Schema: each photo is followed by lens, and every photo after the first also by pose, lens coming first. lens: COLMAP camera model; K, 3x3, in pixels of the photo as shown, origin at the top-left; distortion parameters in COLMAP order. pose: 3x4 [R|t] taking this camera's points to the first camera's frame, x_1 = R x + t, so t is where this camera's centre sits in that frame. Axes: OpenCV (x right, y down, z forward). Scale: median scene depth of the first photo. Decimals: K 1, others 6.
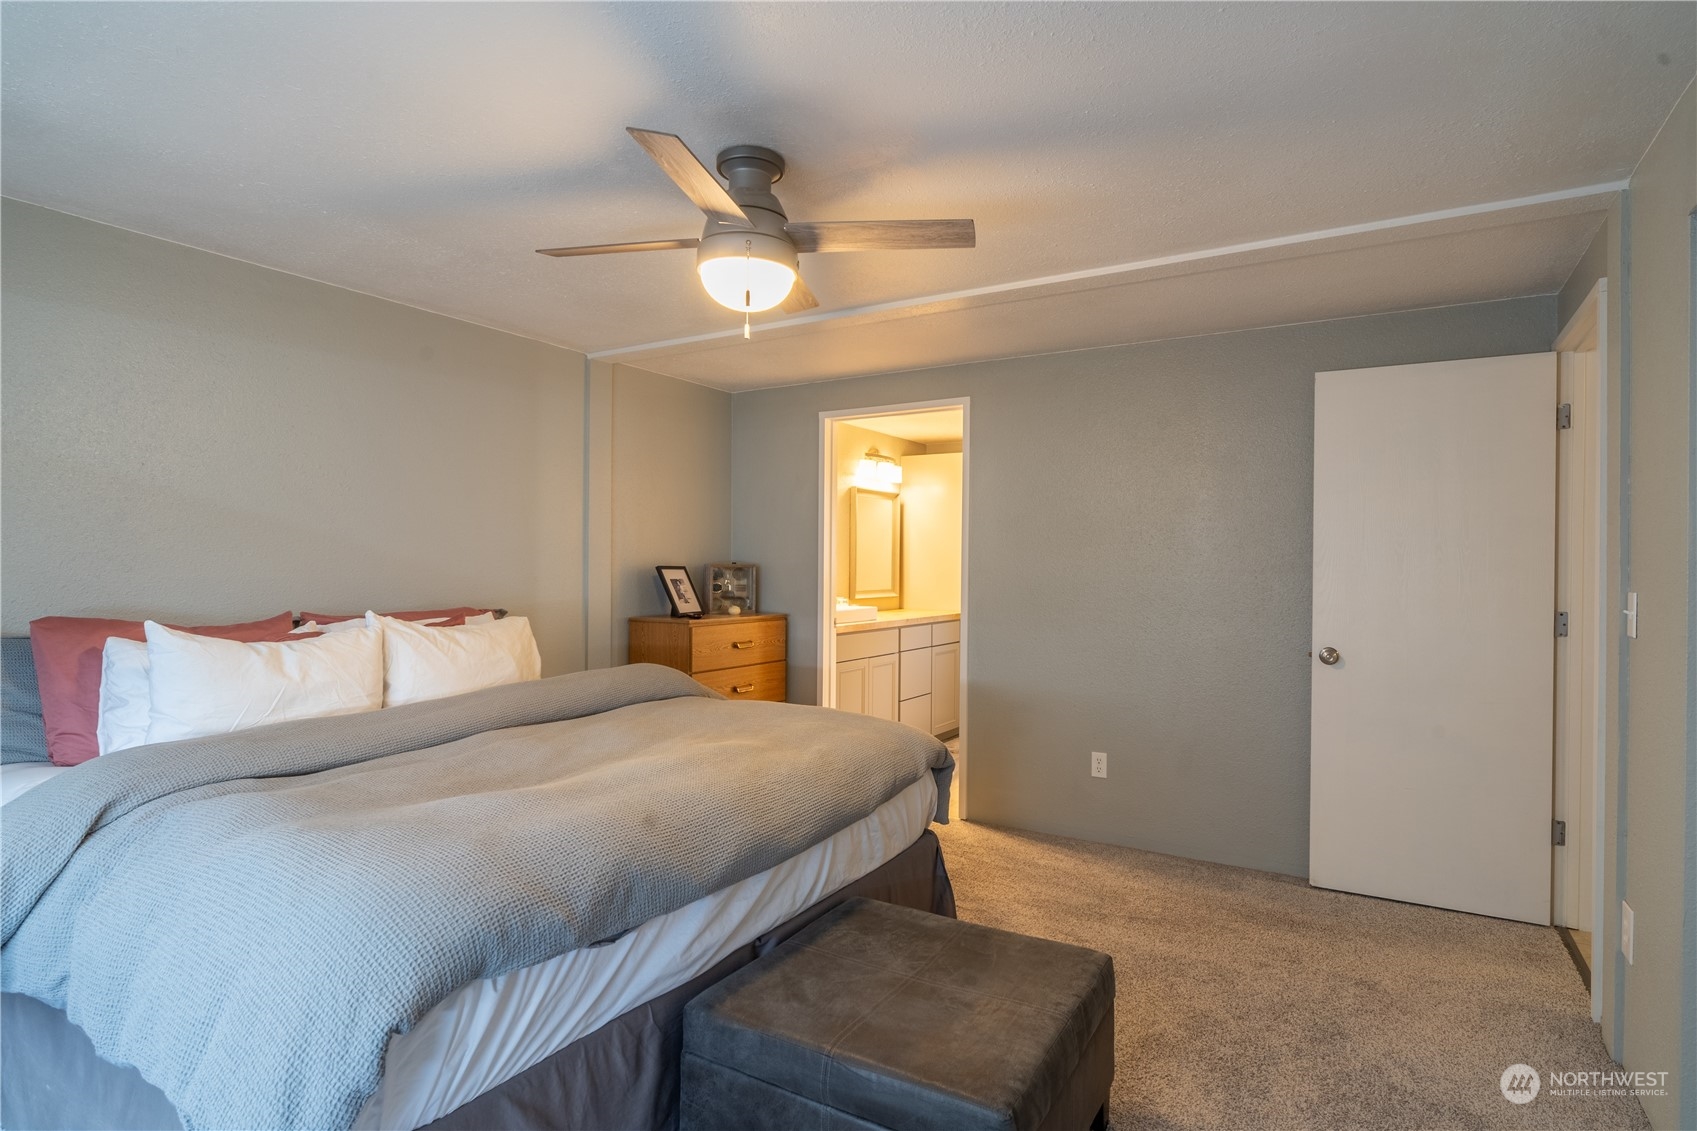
lens RADIAL K [[882.4, 0, 853.0], [0, 882.4, 569.3], [0, 0, 1]] dist [-0.003998, 0.000090]
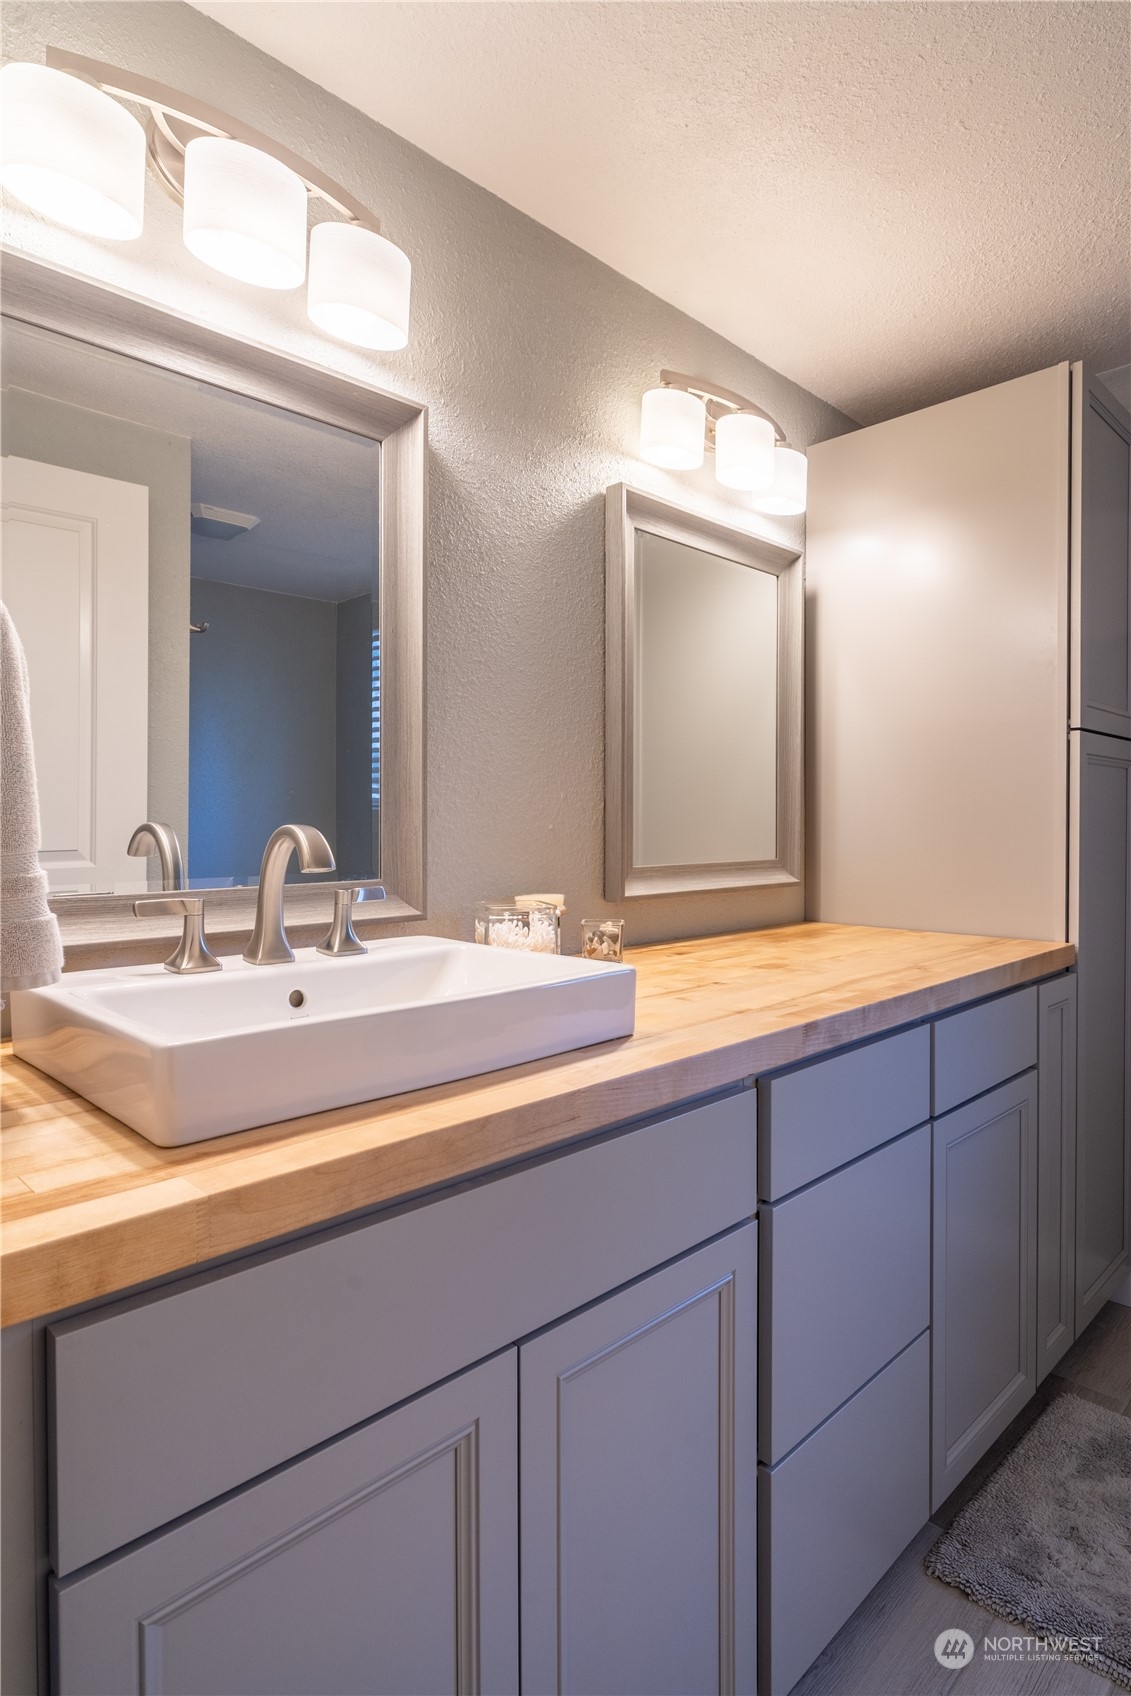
lens RADIAL K [[881.9, 0, 556.2], [0, 881.9, 839.3], [0, 0, 1]] dist [-0.003998, 0.000090]
pose [[0.964886, -0.009930, -0.262483, 0.050644], [0.013092, 0.999861, 0.010302, 0.011223], [0.262344, -0.013377, 0.964882, 0.681995]]
